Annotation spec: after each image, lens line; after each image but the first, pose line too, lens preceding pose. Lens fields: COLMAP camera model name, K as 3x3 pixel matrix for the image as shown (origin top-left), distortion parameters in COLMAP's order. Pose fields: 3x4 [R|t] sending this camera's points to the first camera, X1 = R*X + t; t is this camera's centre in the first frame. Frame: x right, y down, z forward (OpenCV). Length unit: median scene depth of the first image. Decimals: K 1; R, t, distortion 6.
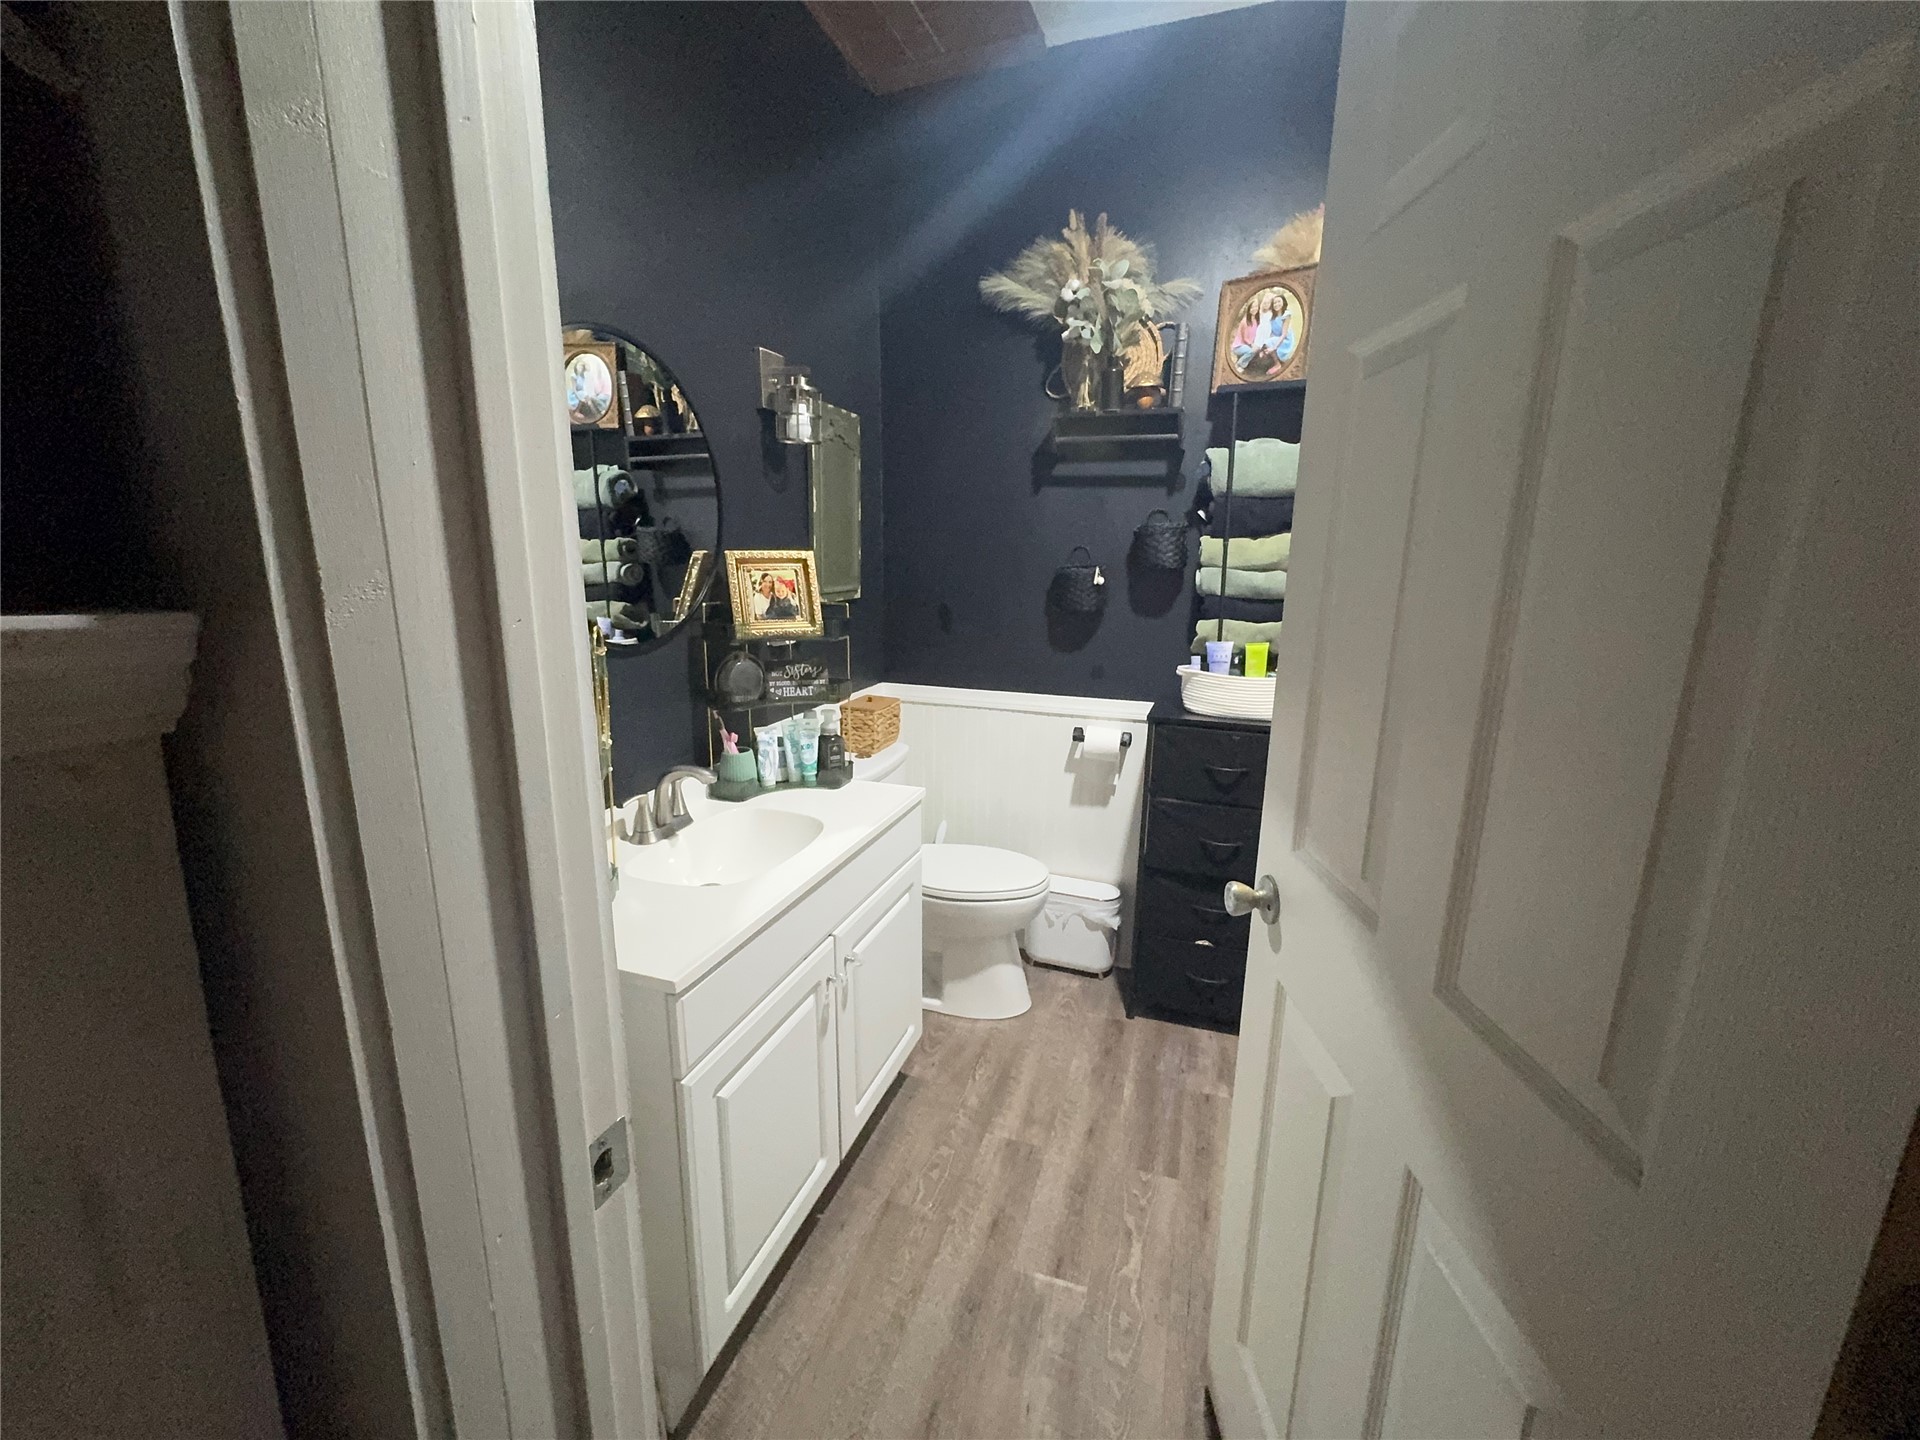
lens RADIAL K [[774.8, 0, 957.5], [0, 774.8, 723.5], [0, 0, 1]] dist [0.000656, -0.000004]
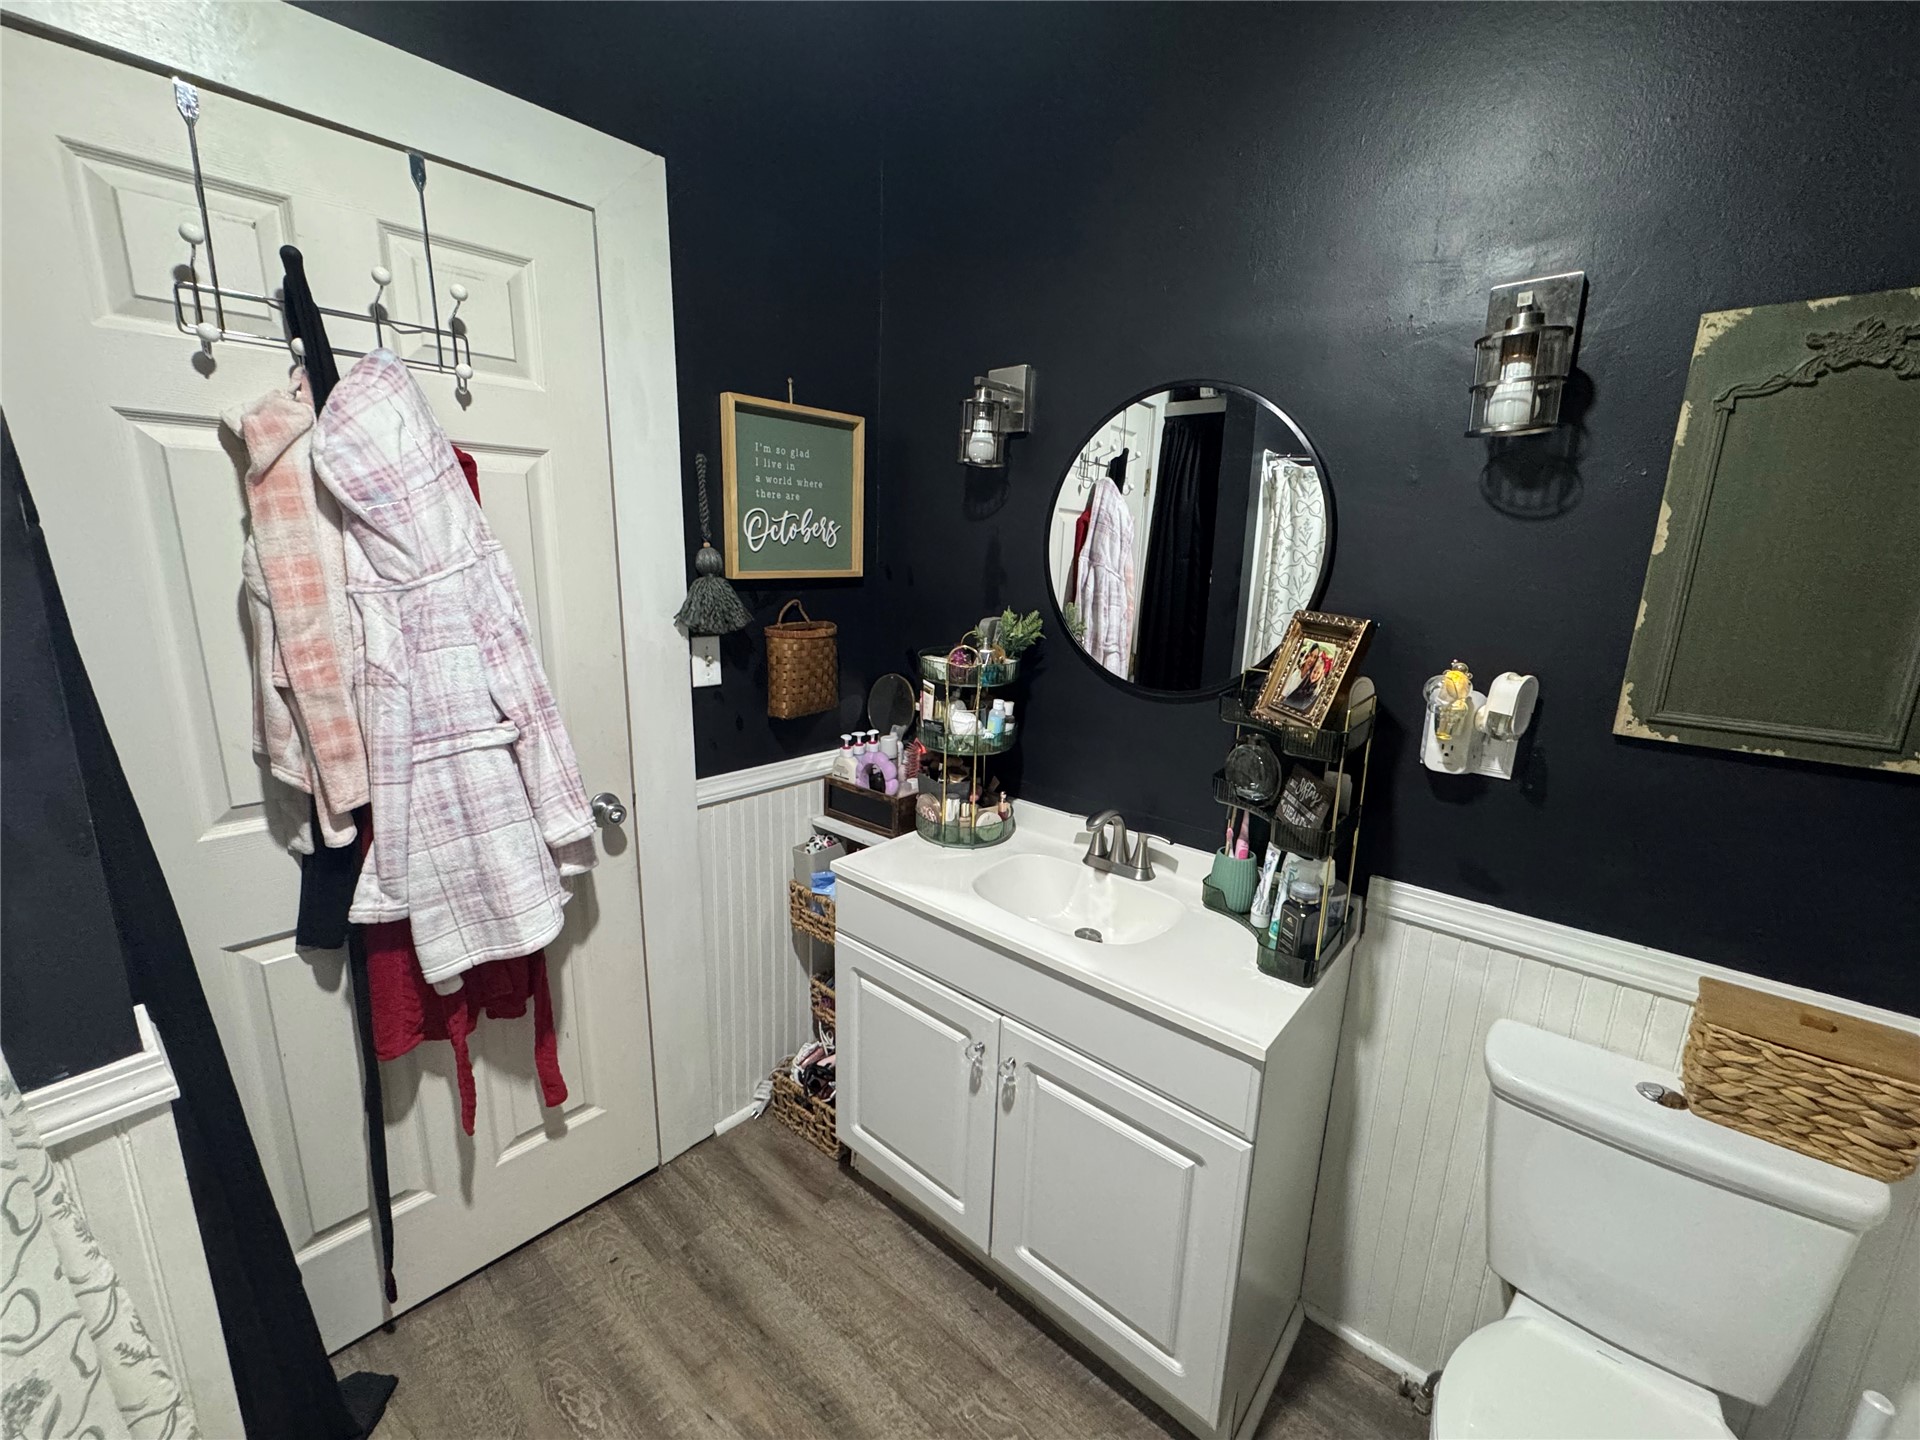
lens RADIAL K [[774.8, 0, 962.0], [0, 774.8, 715.7], [0, 0, 1]] dist [0.000656, -0.000004]
pose [[-0.376685, 0.184155, -0.907852, 0.522097], [-0.230085, 0.930729, 0.284262, -0.258525], [0.897312, 0.315960, -0.308220, 0.945848]]
